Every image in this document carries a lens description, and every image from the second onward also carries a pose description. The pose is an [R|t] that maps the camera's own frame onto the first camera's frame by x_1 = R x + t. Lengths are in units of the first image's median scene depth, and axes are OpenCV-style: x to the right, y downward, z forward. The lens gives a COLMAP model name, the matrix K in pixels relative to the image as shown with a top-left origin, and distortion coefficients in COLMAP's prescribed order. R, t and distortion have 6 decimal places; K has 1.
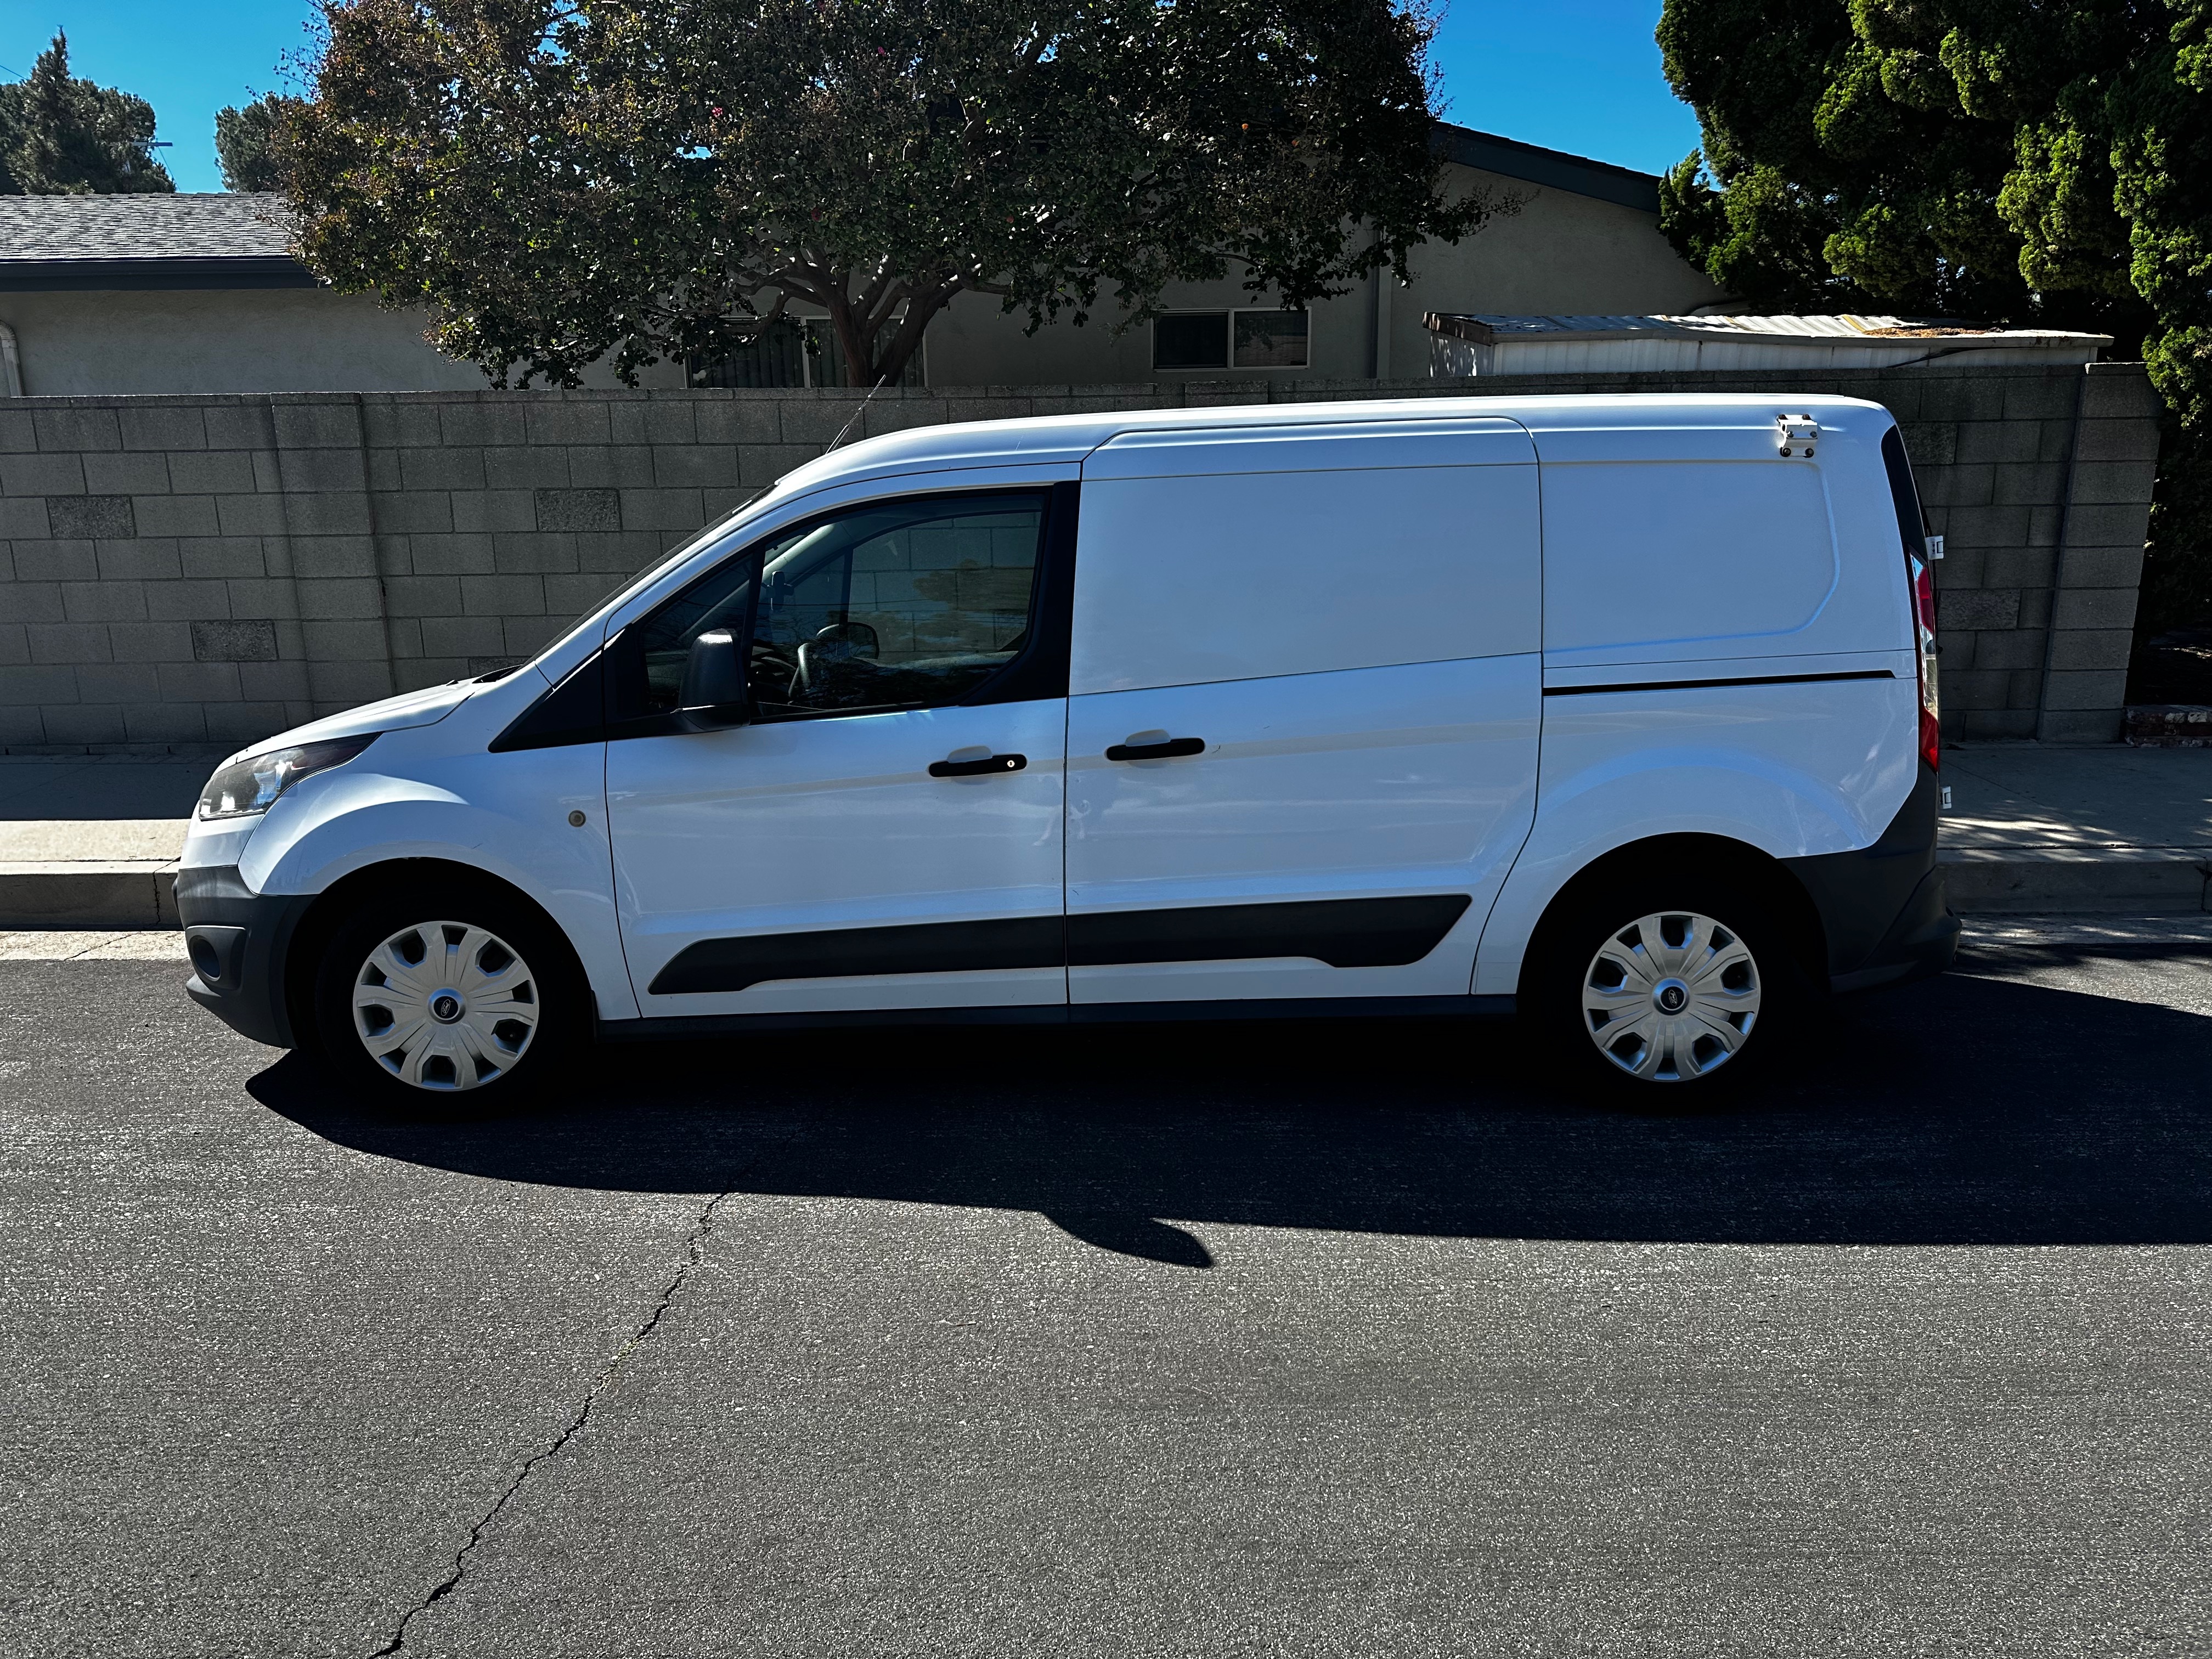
lens RADIAL K [[1690.7, 0, 1334.9], [0, 1690.7, 815.2], [0, 0, 1]] dist [0.174216, -0.316067]
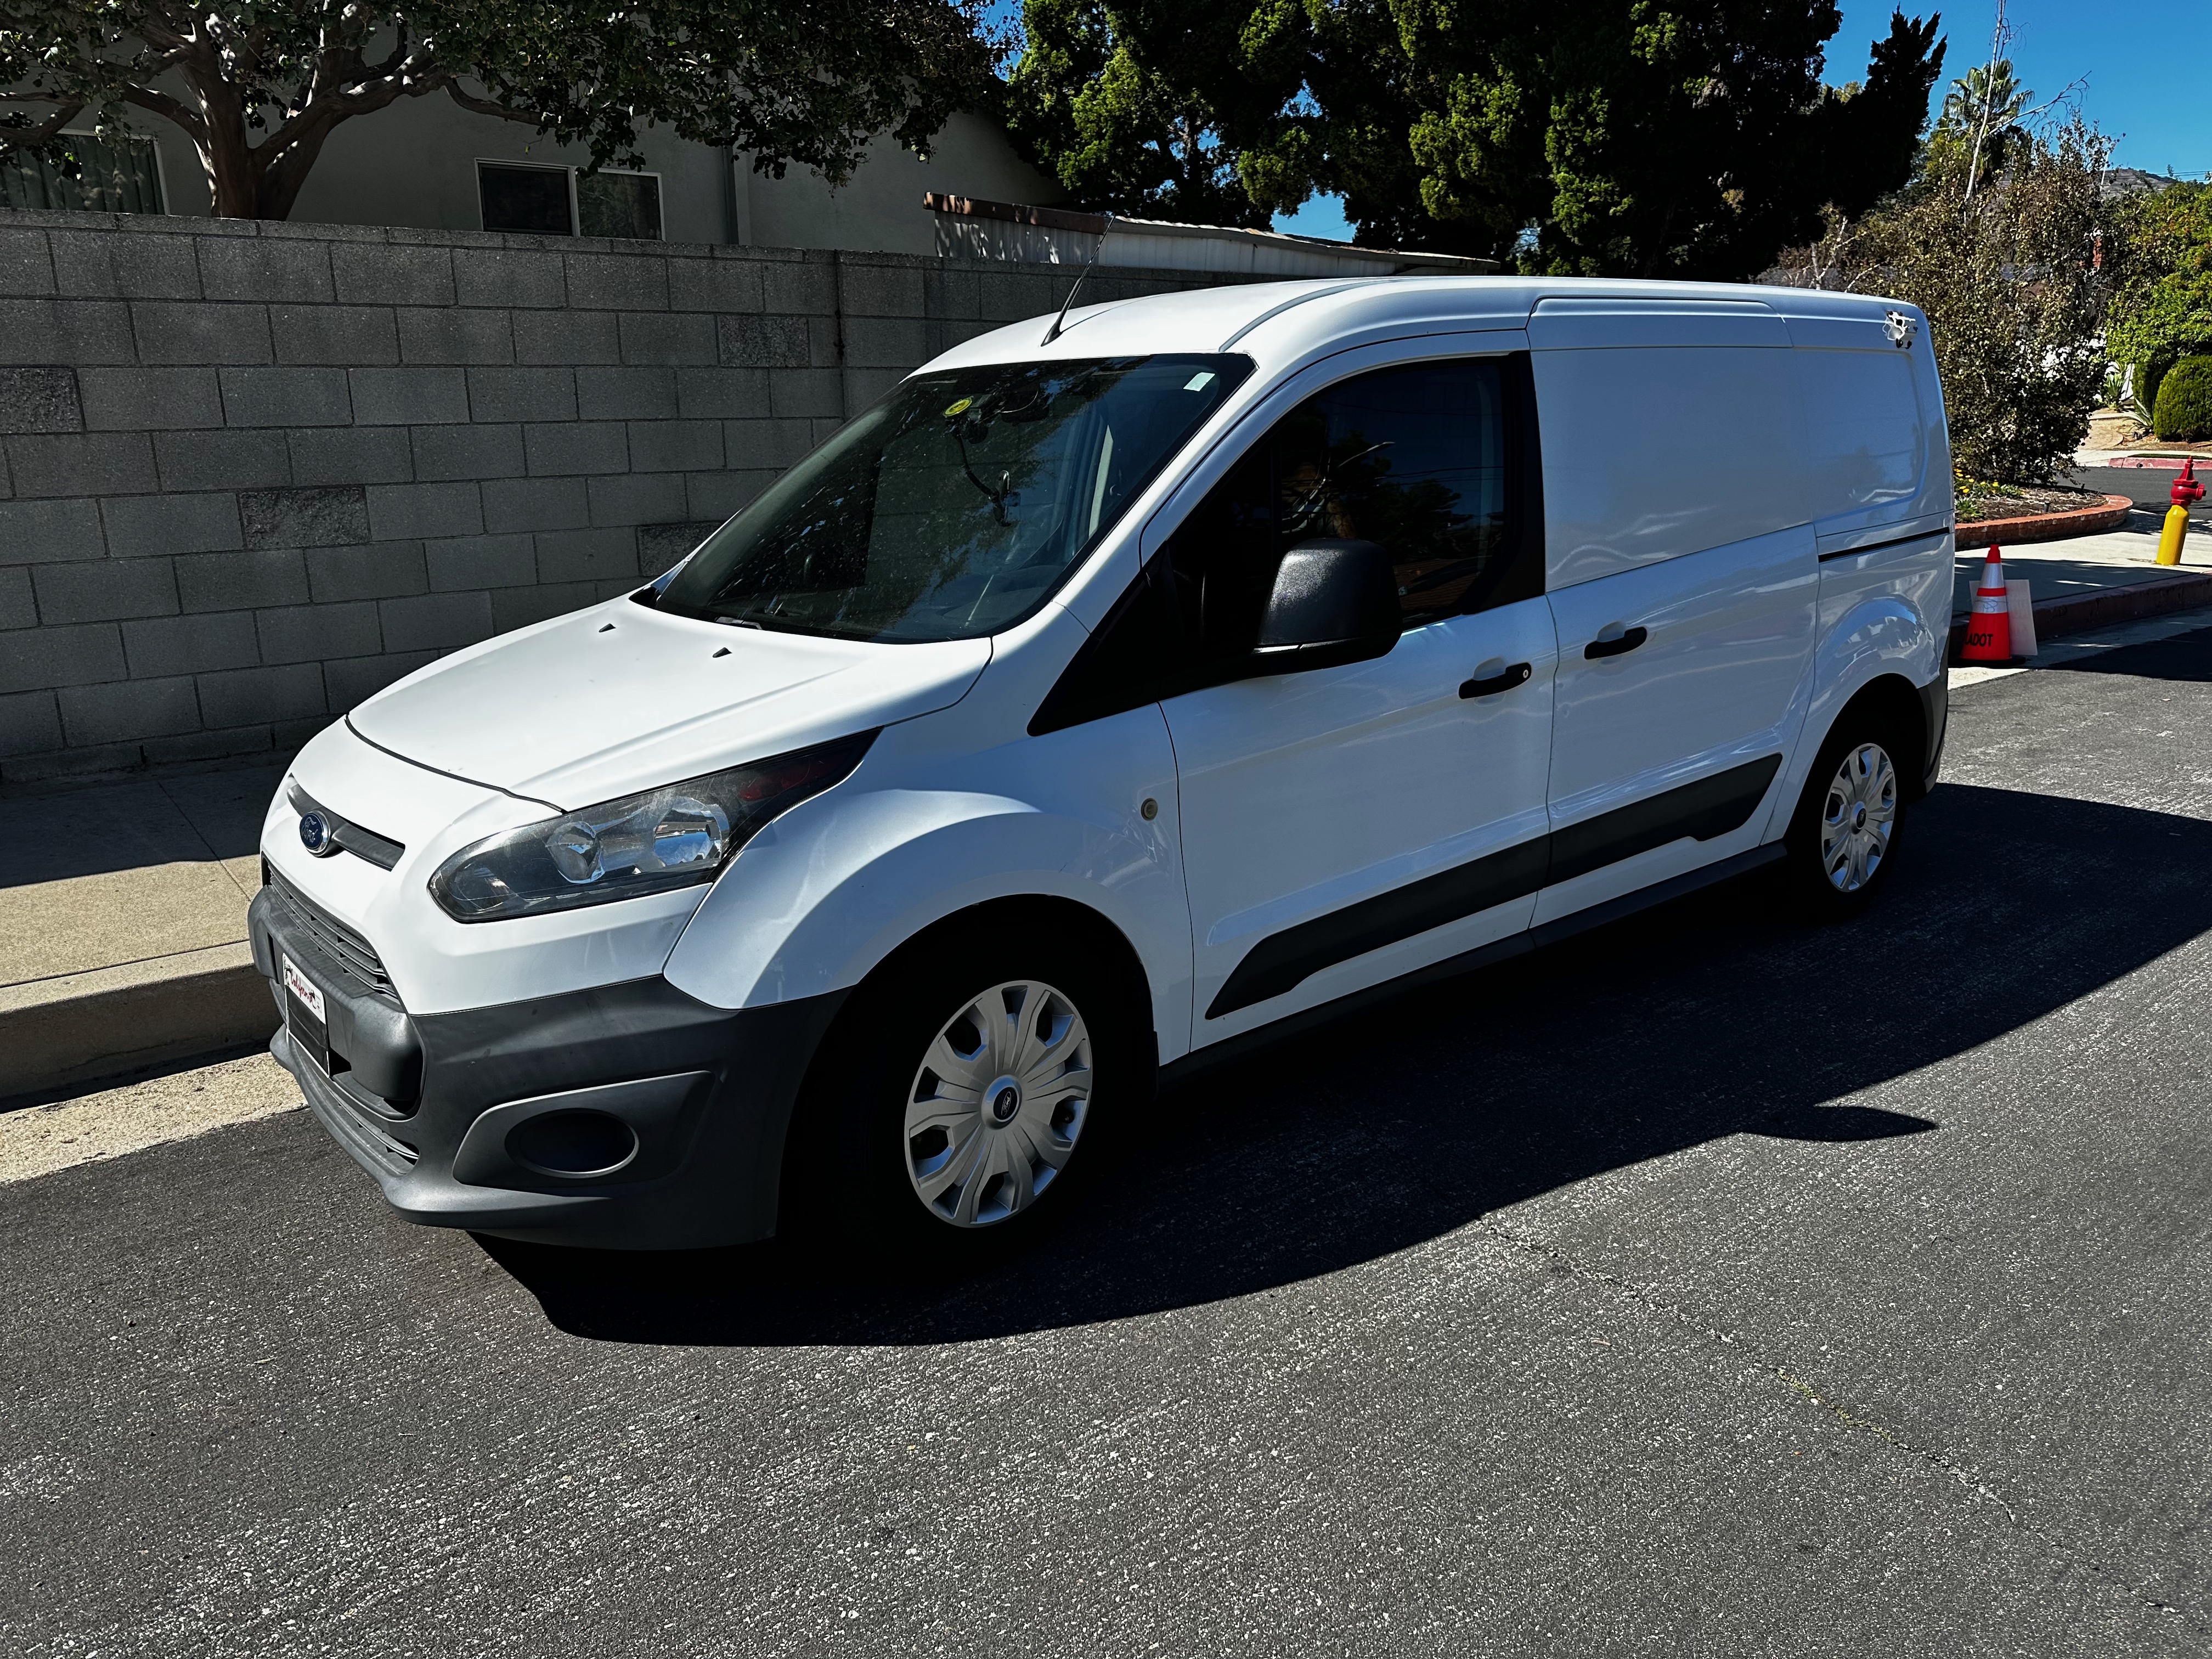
lens RADIAL K [[1585.8, 0, 1106.0], [0, 1585.8, 829.5], [0, 0, 1]] dist [0.025101, -0.043516]
pose [[0.772349, -0.160040, 0.614707, -0.860902], [0.112659, 0.986910, 0.115394, -0.068715], [-0.625128, -0.019873, 0.780269, 0.474373]]
